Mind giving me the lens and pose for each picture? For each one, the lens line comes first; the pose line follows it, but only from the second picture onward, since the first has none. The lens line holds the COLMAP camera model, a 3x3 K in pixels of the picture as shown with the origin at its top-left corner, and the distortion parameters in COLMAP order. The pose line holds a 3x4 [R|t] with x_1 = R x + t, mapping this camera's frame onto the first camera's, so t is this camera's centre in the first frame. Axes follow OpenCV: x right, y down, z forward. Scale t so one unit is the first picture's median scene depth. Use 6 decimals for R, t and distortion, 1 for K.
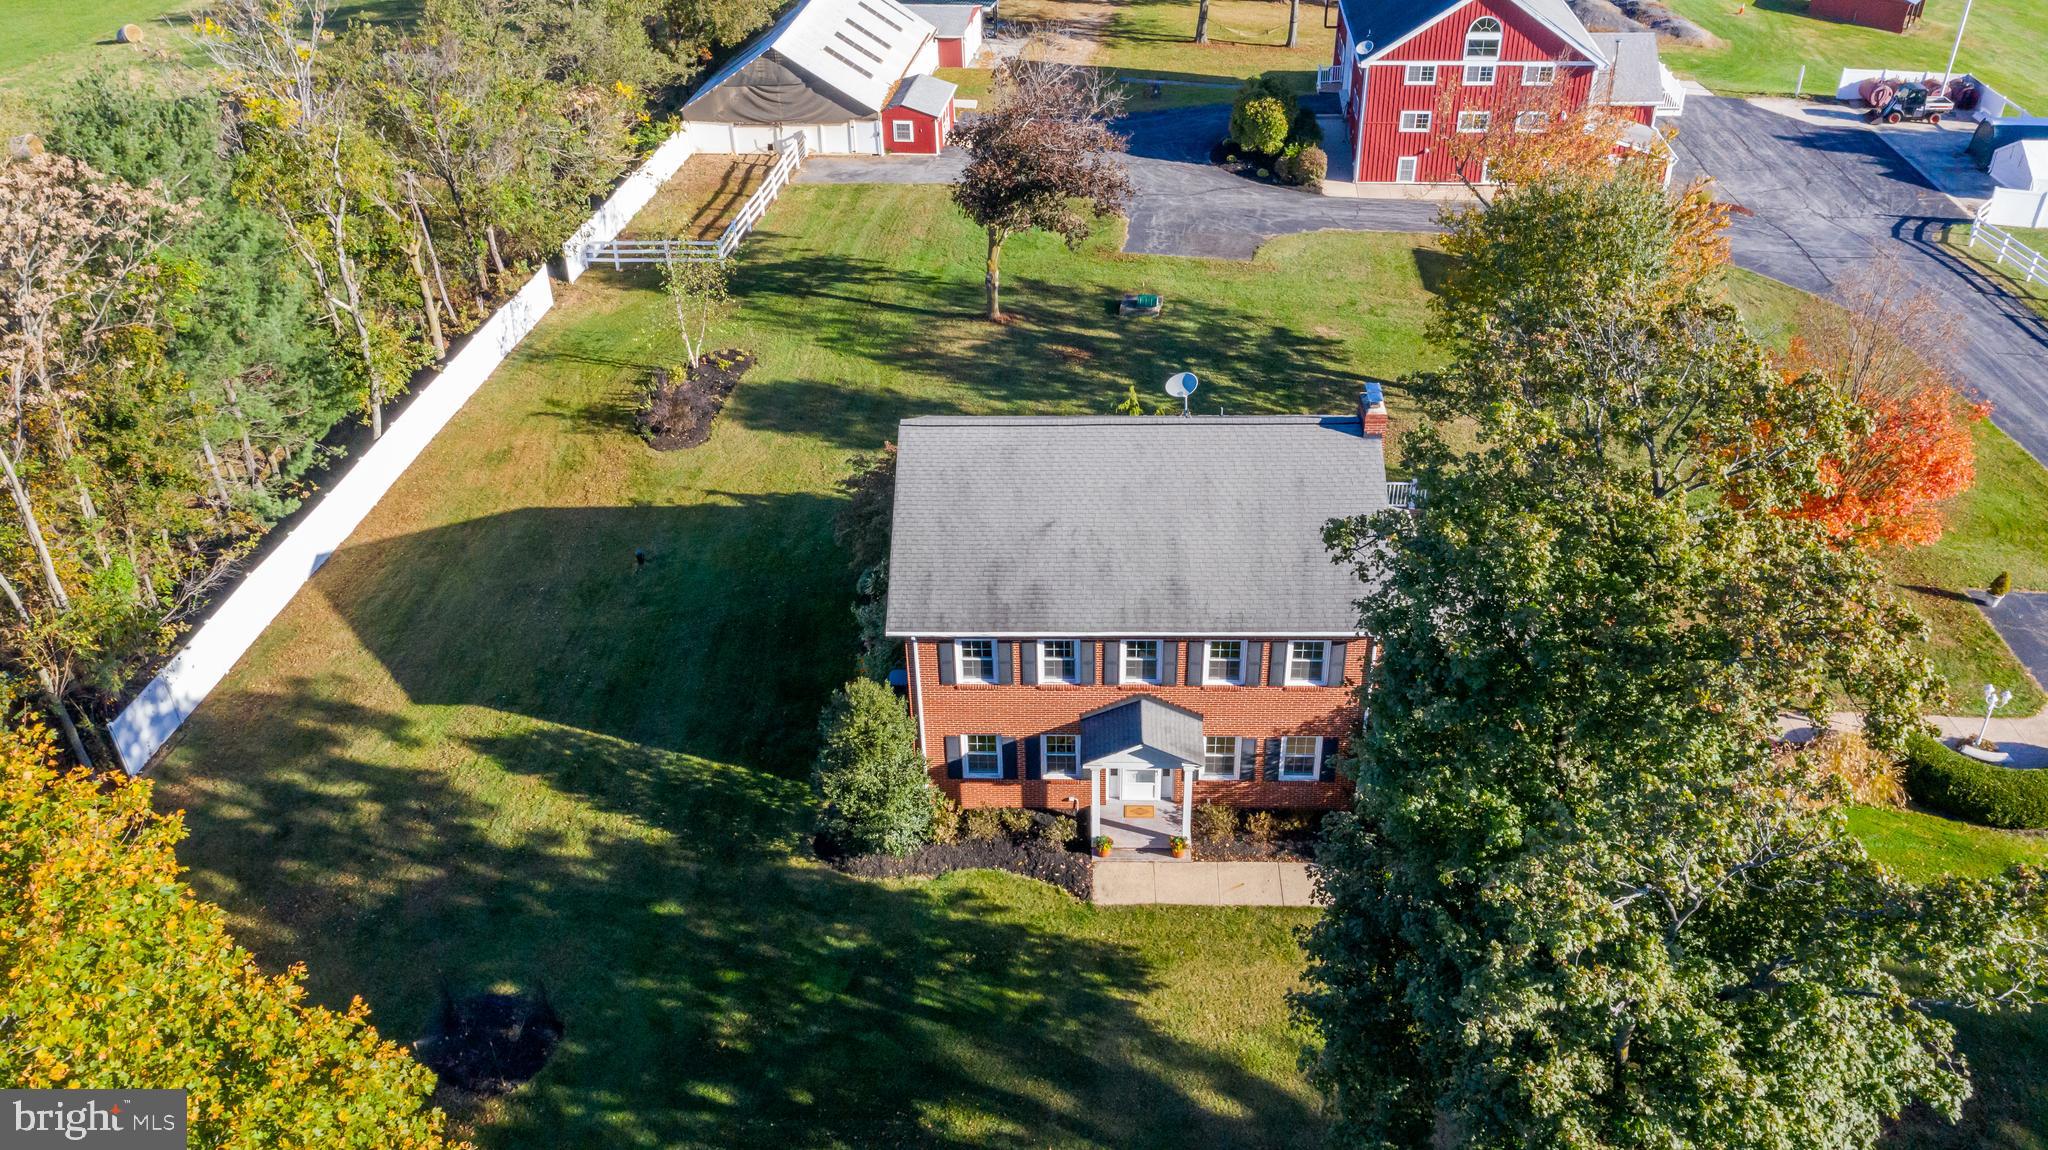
lens RADIAL K [[1627.9, 0, 1024.0], [0, 1627.9, 575.0], [0, 0, 1]] dist [0.005036, 0.010870]
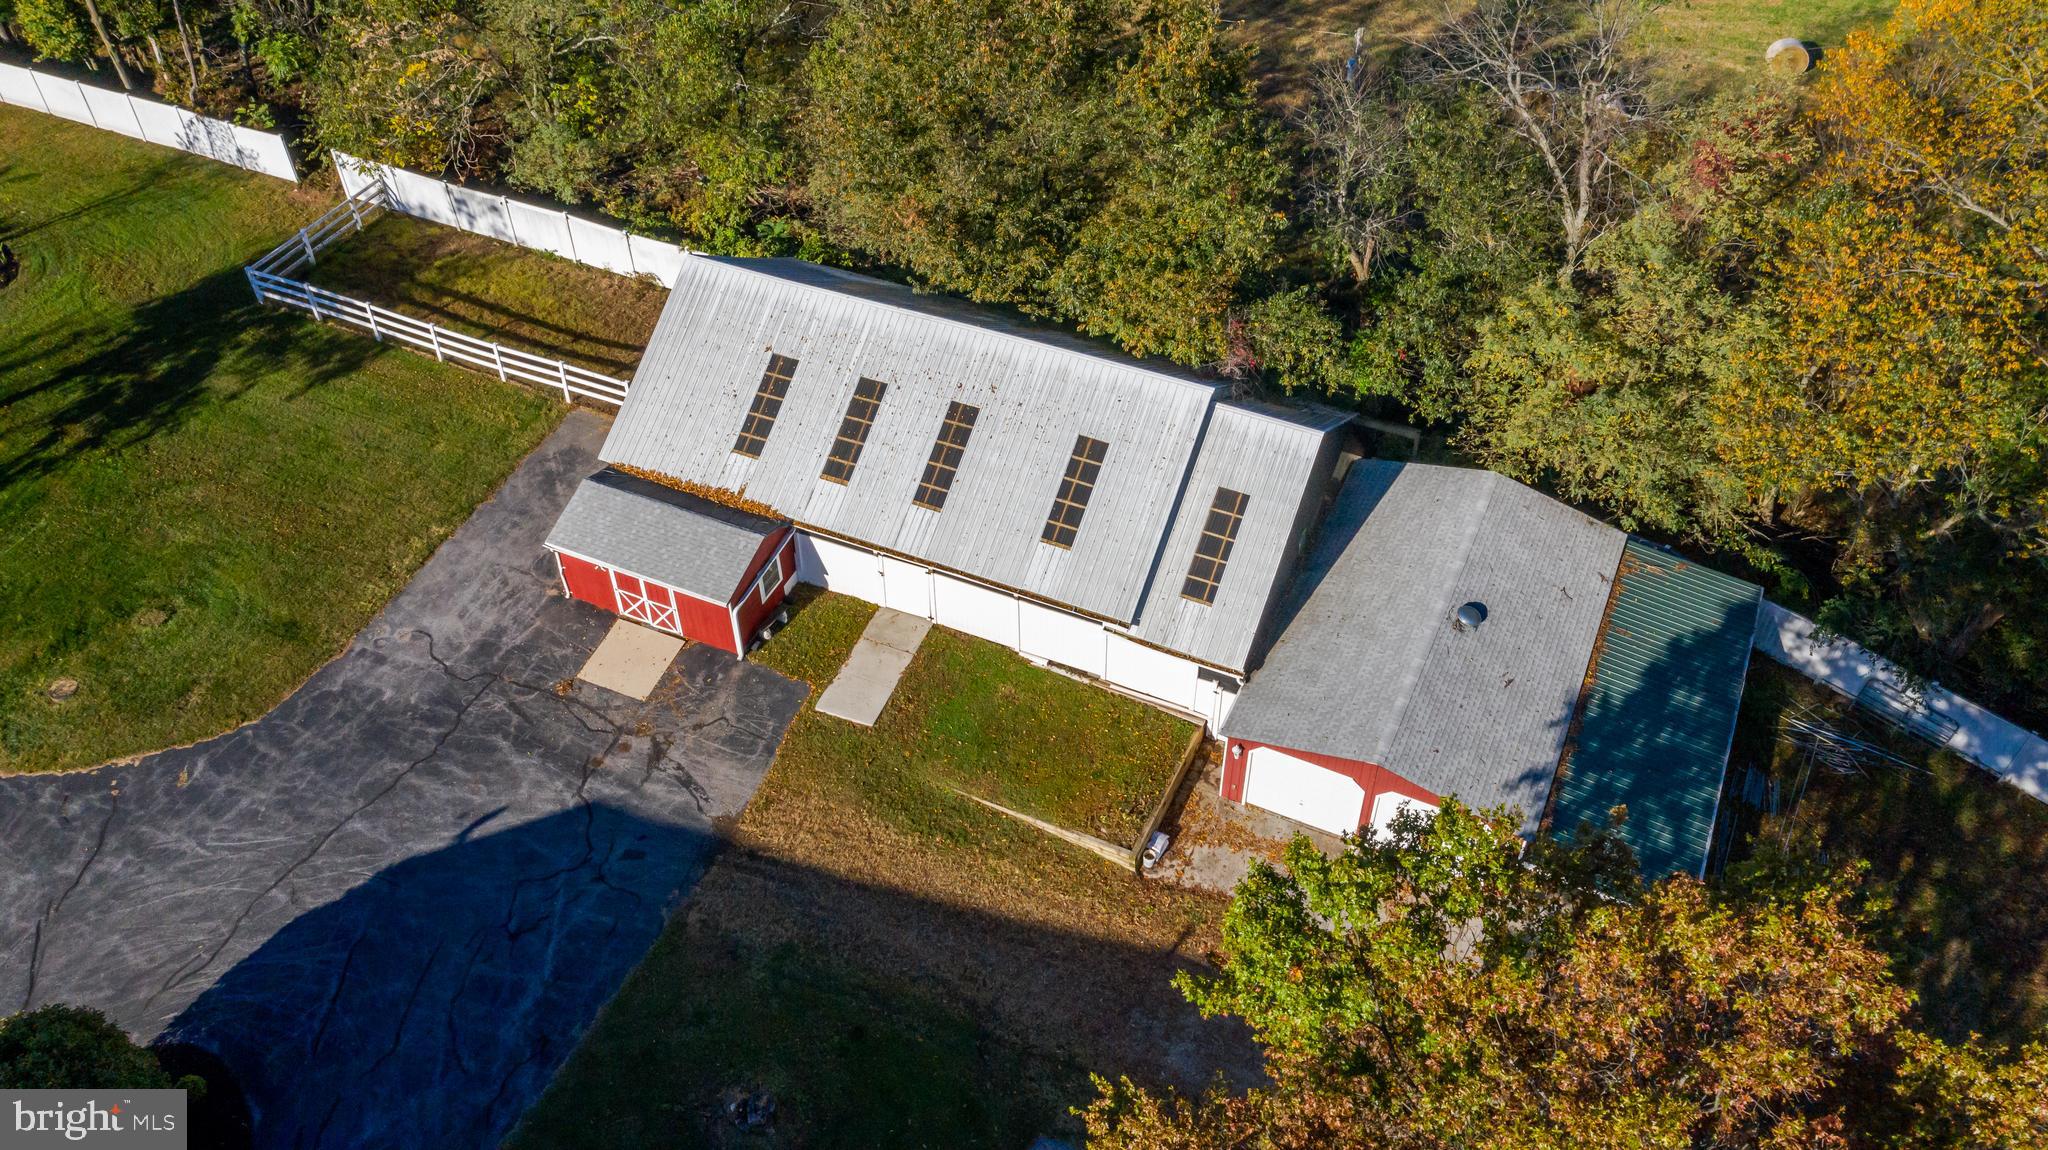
lens RADIAL K [[1612.9, 0, 1036.5], [0, 1612.9, 573.2], [0, 0, 1]] dist [-0.009739, 0.033641]
pose [[-0.295315, 0.685417, -0.665577, 0.468242], [-0.517667, 0.470728, 0.714448, -1.387792], [0.803001, 0.555534, 0.215805, 2.005135]]
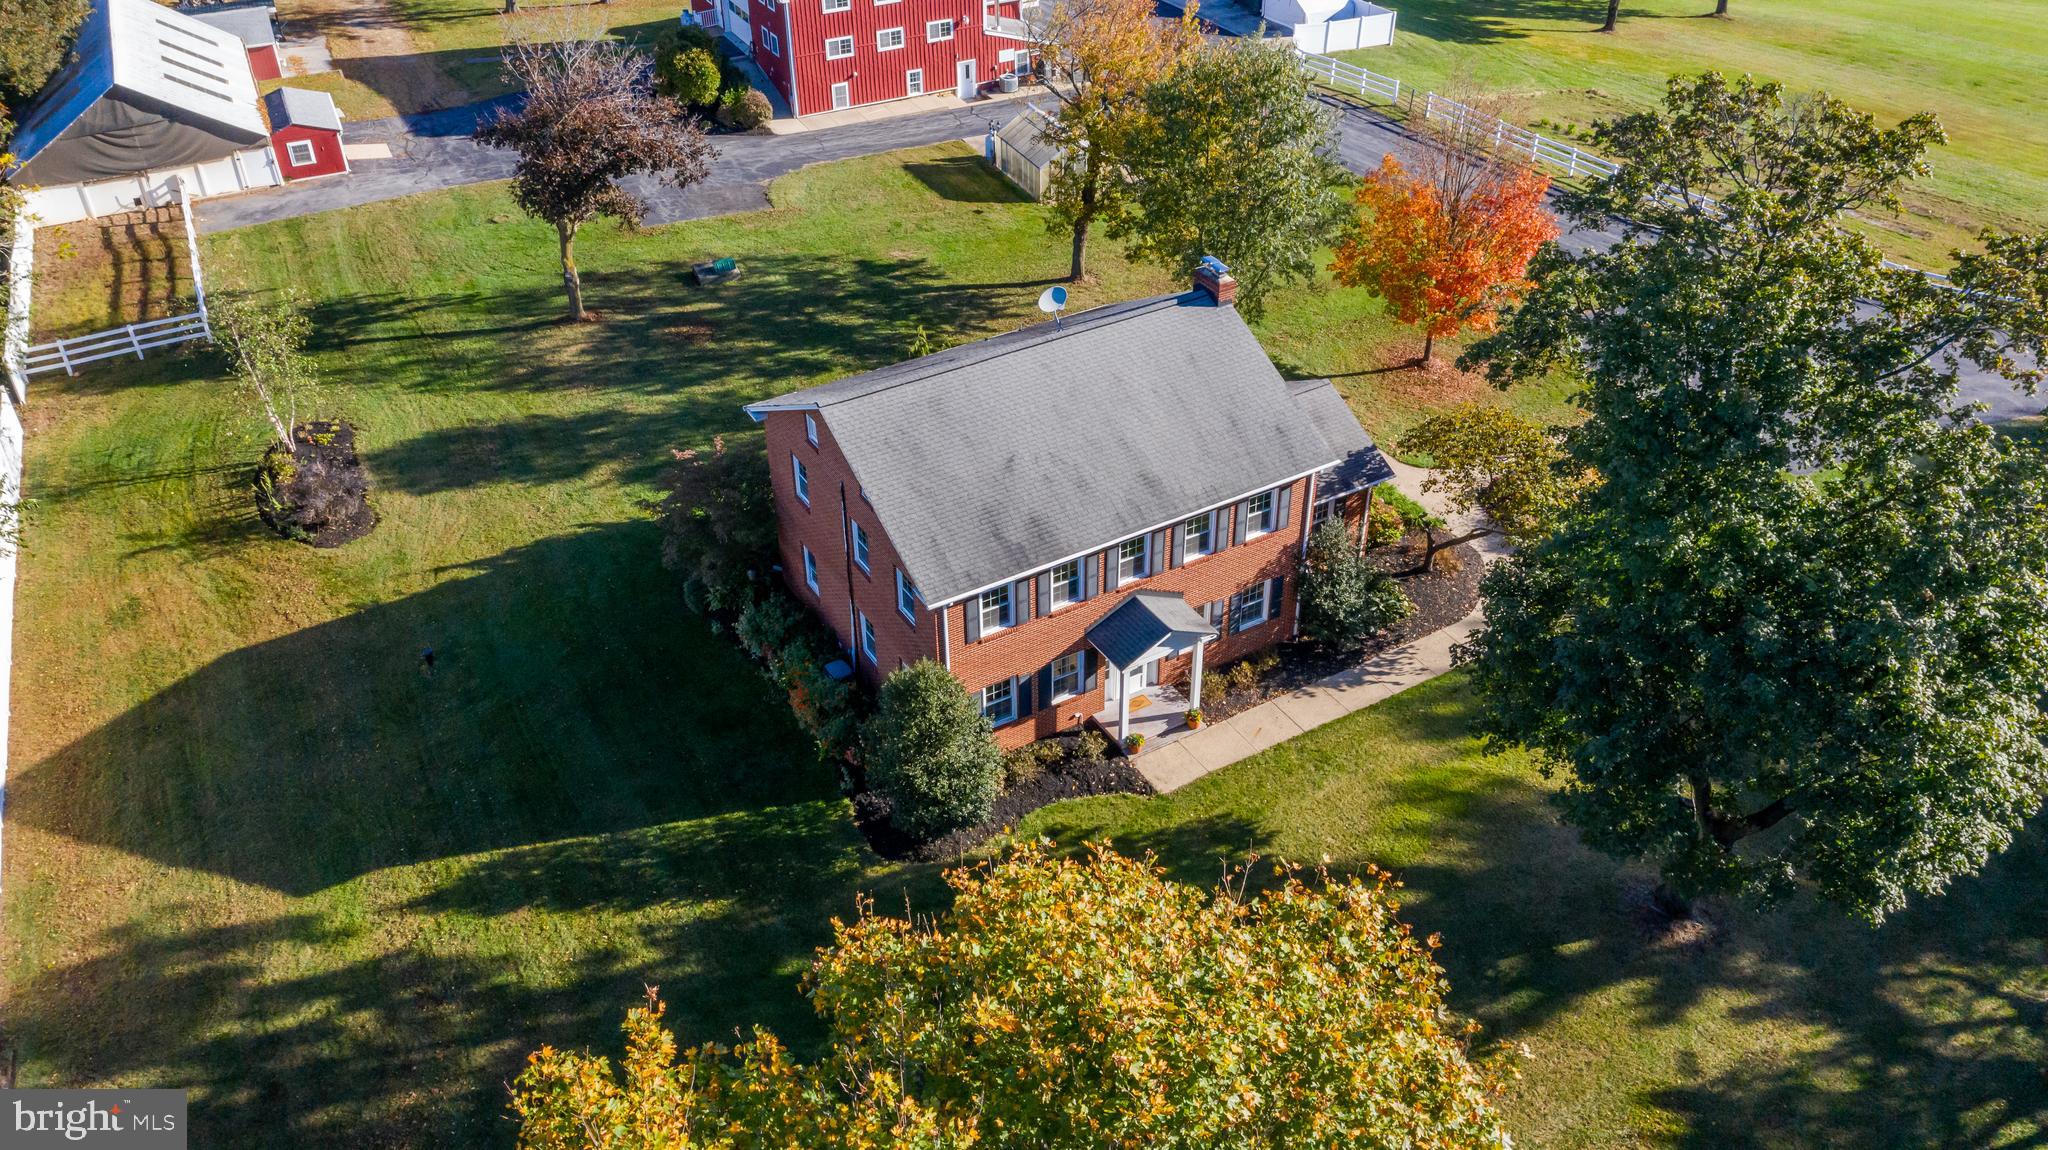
lens RADIAL K [[1627.9, 0, 1024.0], [0, 1627.9, 575.0], [0, 0, 1]] dist [0.005036, 0.010870]
pose [[0.843390, -0.304088, 0.442970, -0.406852], [0.291805, 0.951486, 0.097592, -0.053761], [-0.451157, 0.046953, 0.891209, 0.092013]]
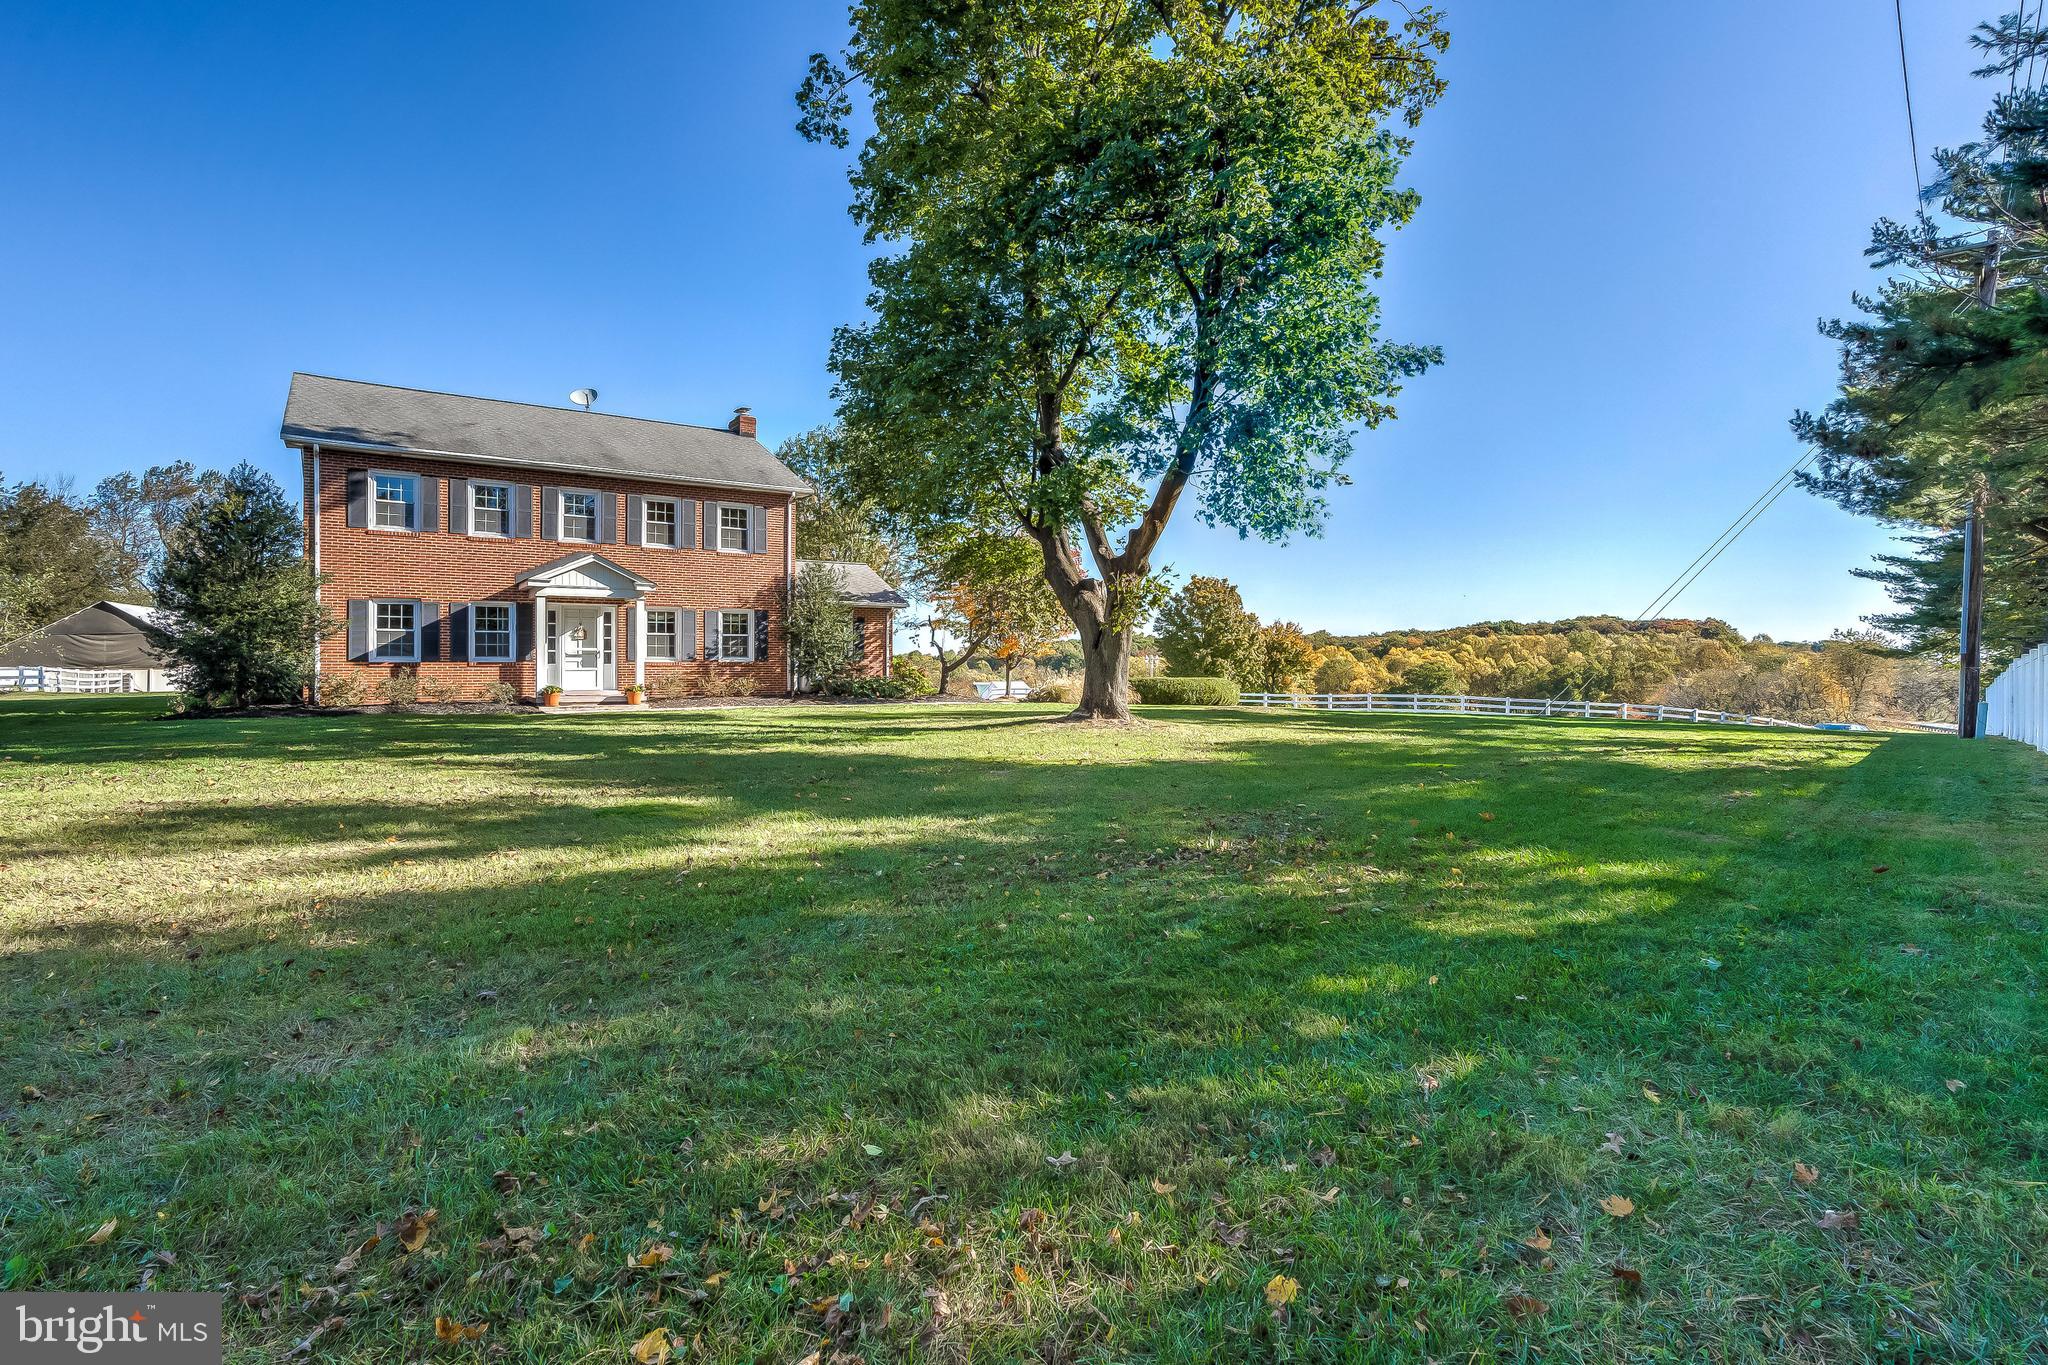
lens RADIAL K [[954.2, 0, 1015.8], [0, 954.2, 657.2], [0, 0, 1]] dist [-0.000217, 0.000511]
pose [[0.806947, 0.025121, 0.590090, -0.056727], [0.307668, 0.834954, -0.456280, 0.448978], [-0.504160, 0.549746, 0.666035, 0.445275]]
